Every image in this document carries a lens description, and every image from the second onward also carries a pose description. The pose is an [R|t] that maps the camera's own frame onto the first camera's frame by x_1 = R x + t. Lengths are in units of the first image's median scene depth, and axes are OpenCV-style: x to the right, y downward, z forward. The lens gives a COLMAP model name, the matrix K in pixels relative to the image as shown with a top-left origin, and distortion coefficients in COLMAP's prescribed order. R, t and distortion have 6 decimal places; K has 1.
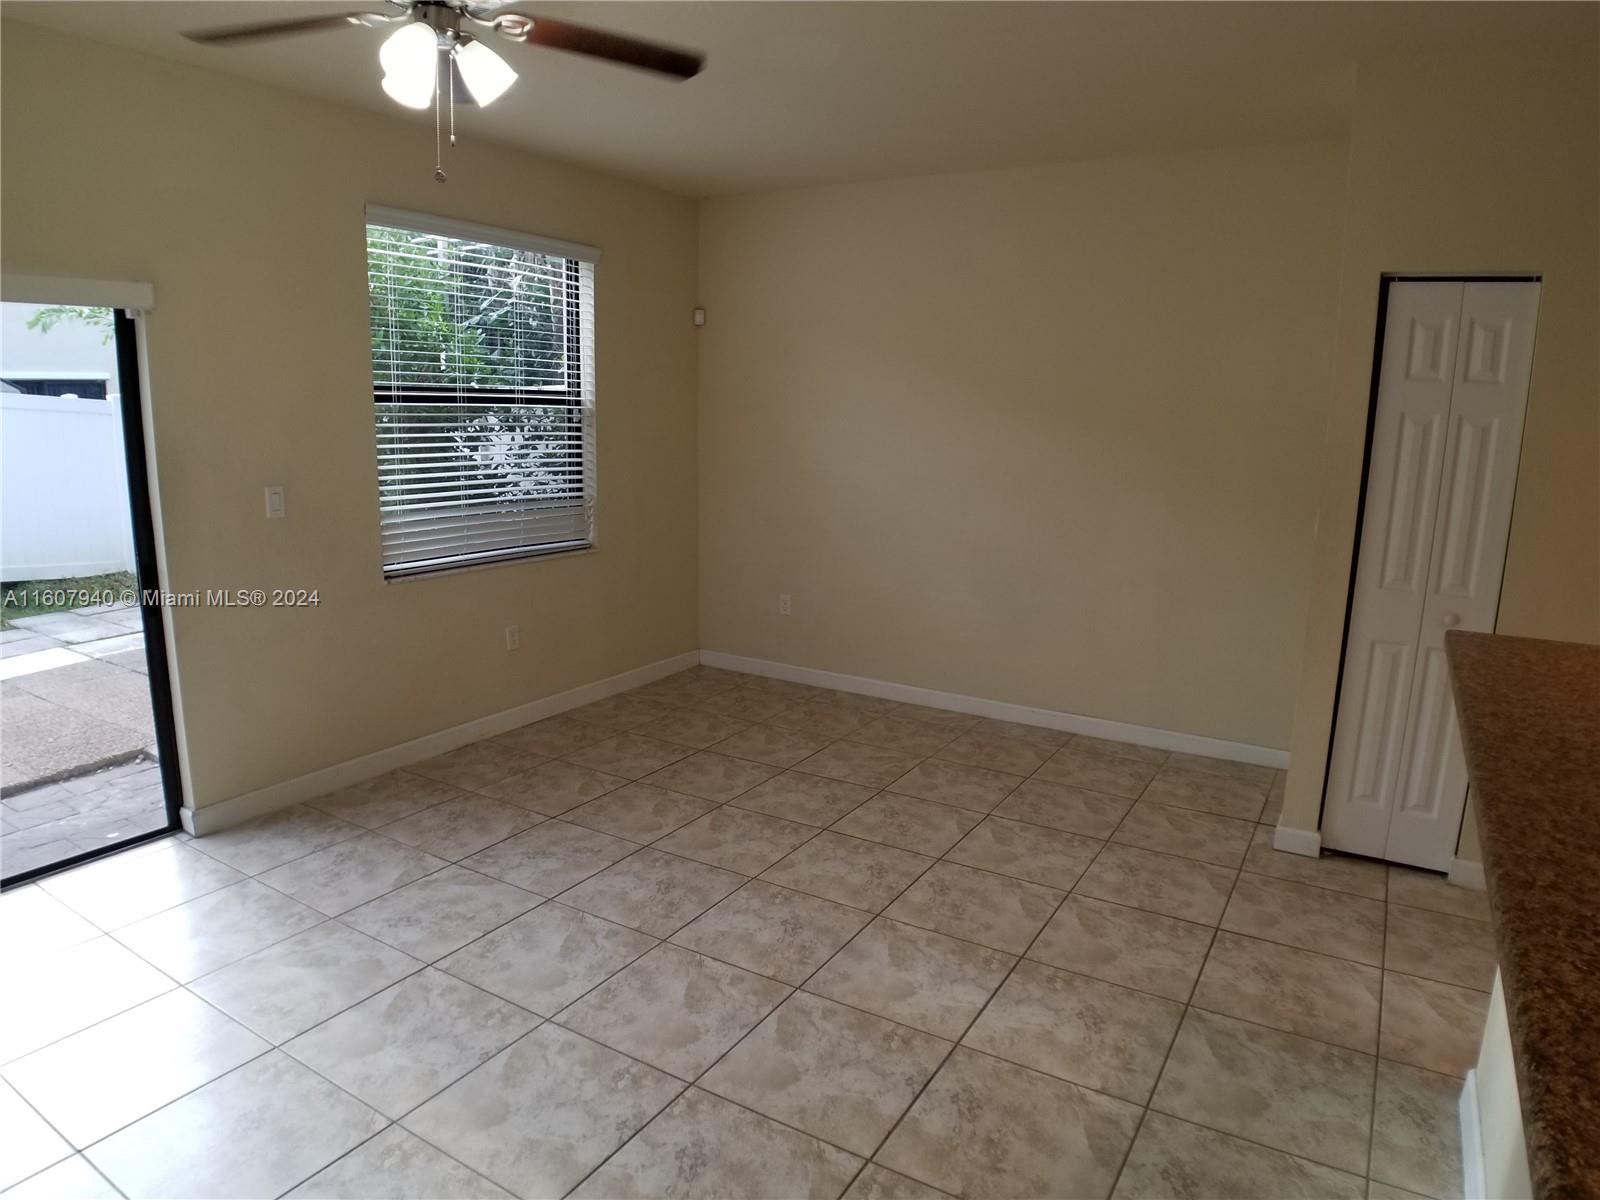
lens RADIAL K [[989.8, 0, 808.9], [0, 989.8, 603.3], [0, 0, 1]] dist [-0.090624, 0.003021]
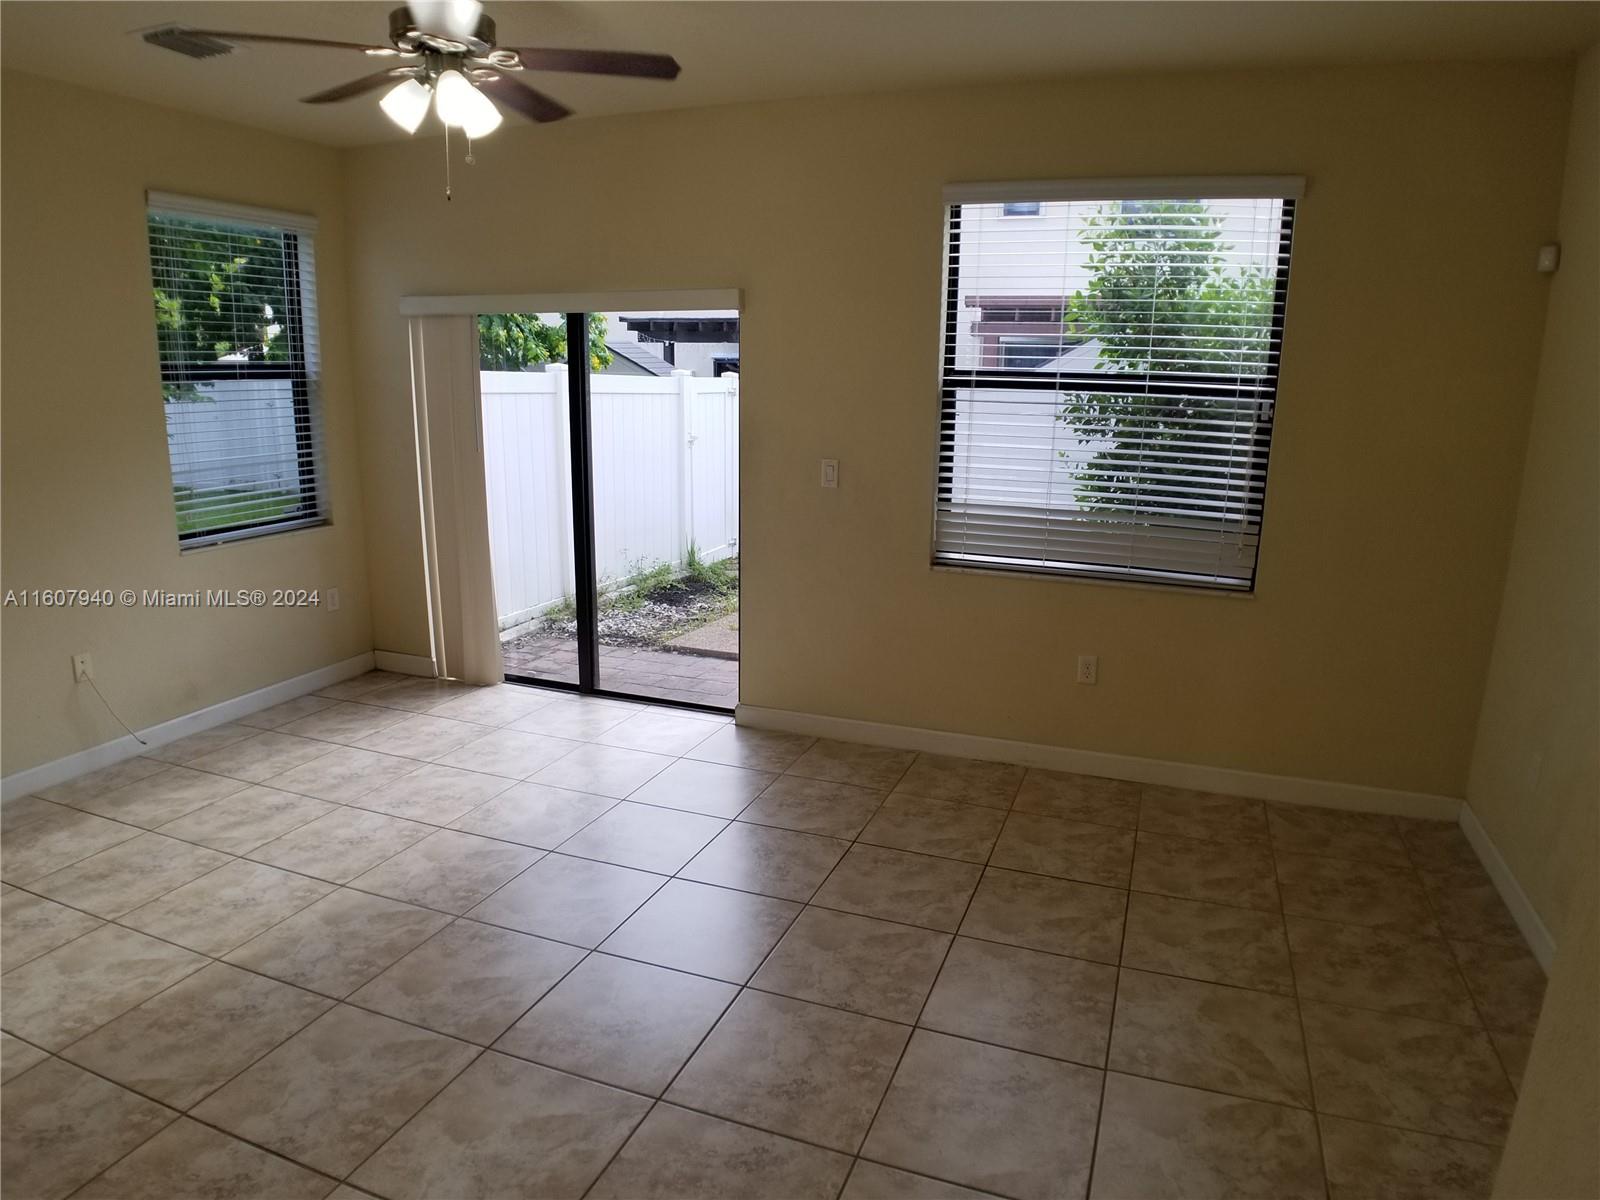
lens RADIAL K [[989.8, 0, 808.9], [0, 989.8, 603.3], [0, 0, 1]] dist [-0.090624, 0.003021]
pose [[0.196292, 0.207106, -0.958424, 0.522246], [-0.208793, 0.963852, 0.165517, -0.126577], [0.958058, 0.167623, 0.232439, 0.669936]]
